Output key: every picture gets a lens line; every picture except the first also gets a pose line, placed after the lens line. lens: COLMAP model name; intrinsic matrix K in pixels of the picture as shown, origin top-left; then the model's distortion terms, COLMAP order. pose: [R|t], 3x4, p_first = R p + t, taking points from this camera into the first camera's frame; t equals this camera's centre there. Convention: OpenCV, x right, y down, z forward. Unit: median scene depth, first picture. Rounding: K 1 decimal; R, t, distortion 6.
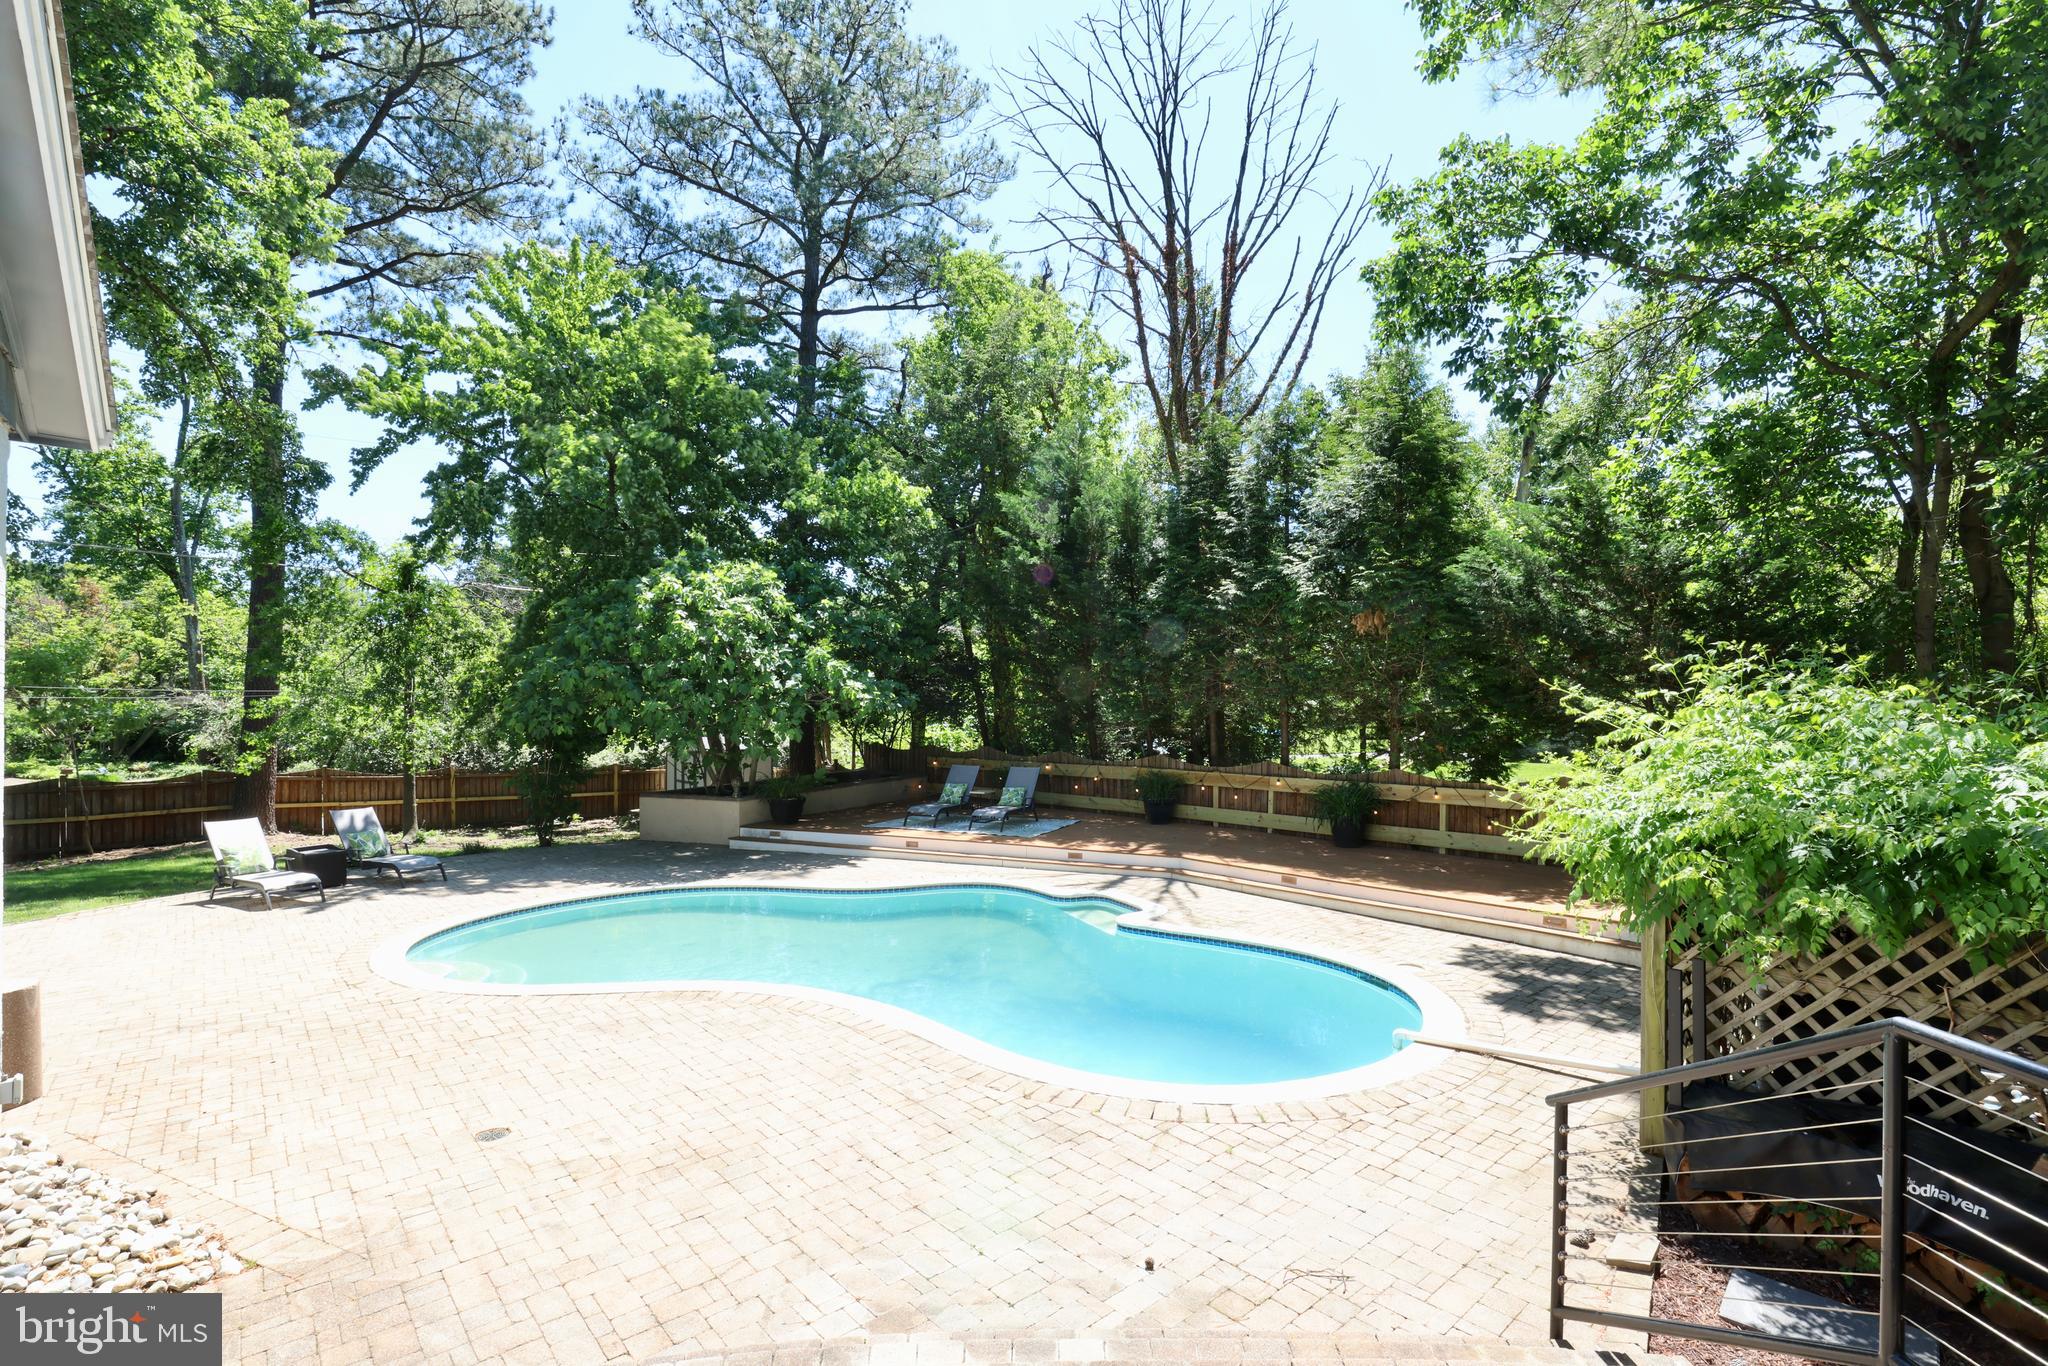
lens RADIAL K [[952.2, 0, 1024.0], [0, 952.2, 683.0], [0, 0, 1]] dist [0.001386, 0.000088]
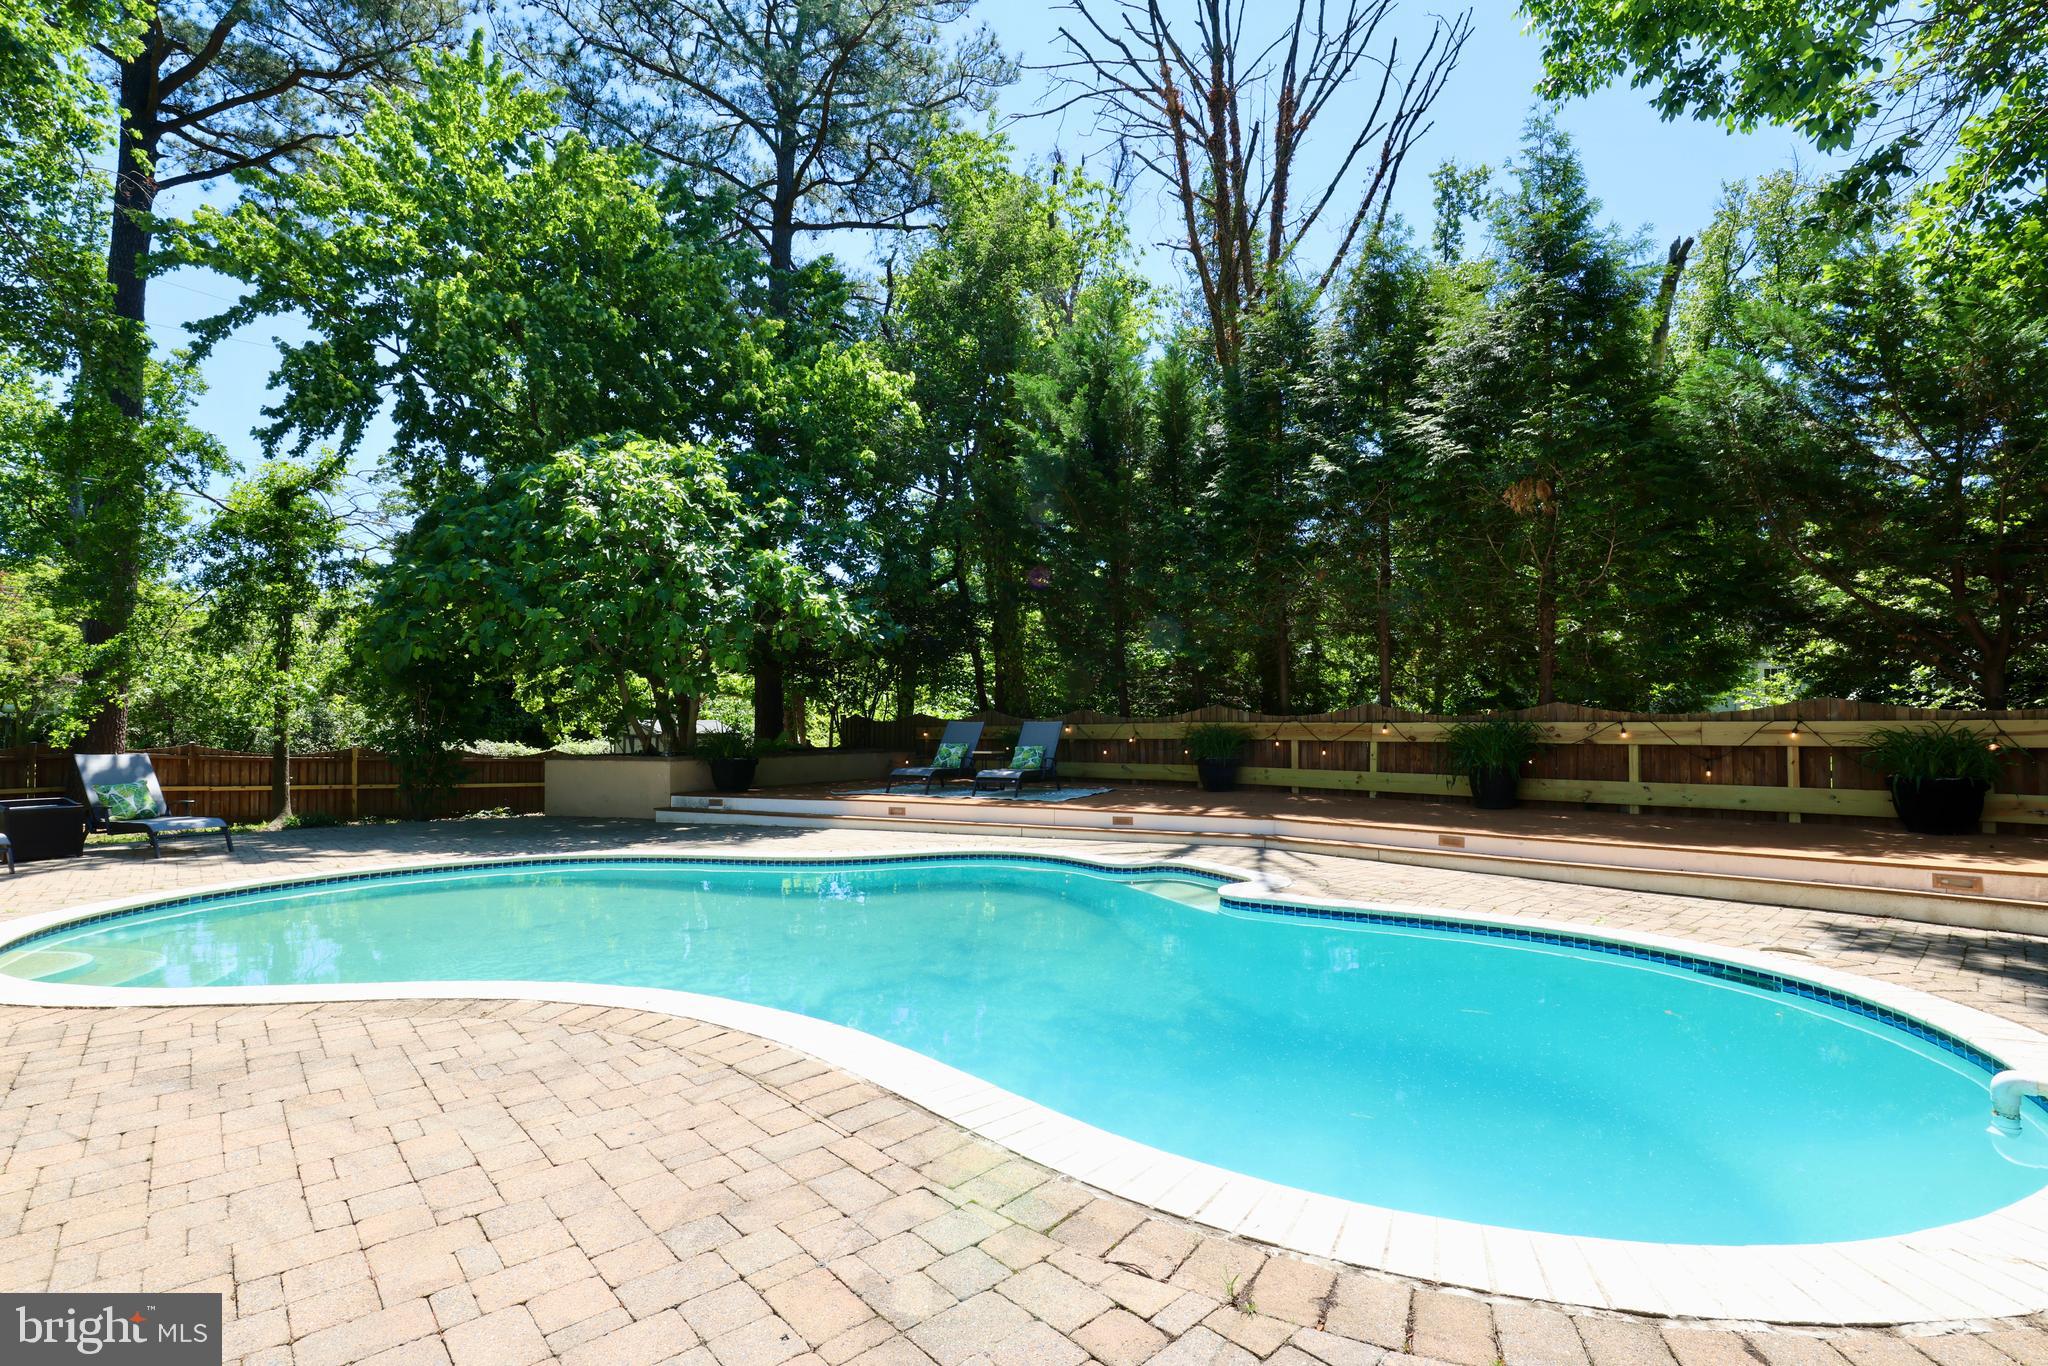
lens RADIAL K [[937.9, 0, 1026.4], [0, 937.9, 687.8], [0, 0, 1]] dist [-0.008998, -0.000071]
pose [[0.999823, 0.001694, 0.018741, -0.026563], [-0.001213, 0.999671, -0.025621, 0.080318], [-0.018778, 0.025594, 0.999496, 0.234200]]
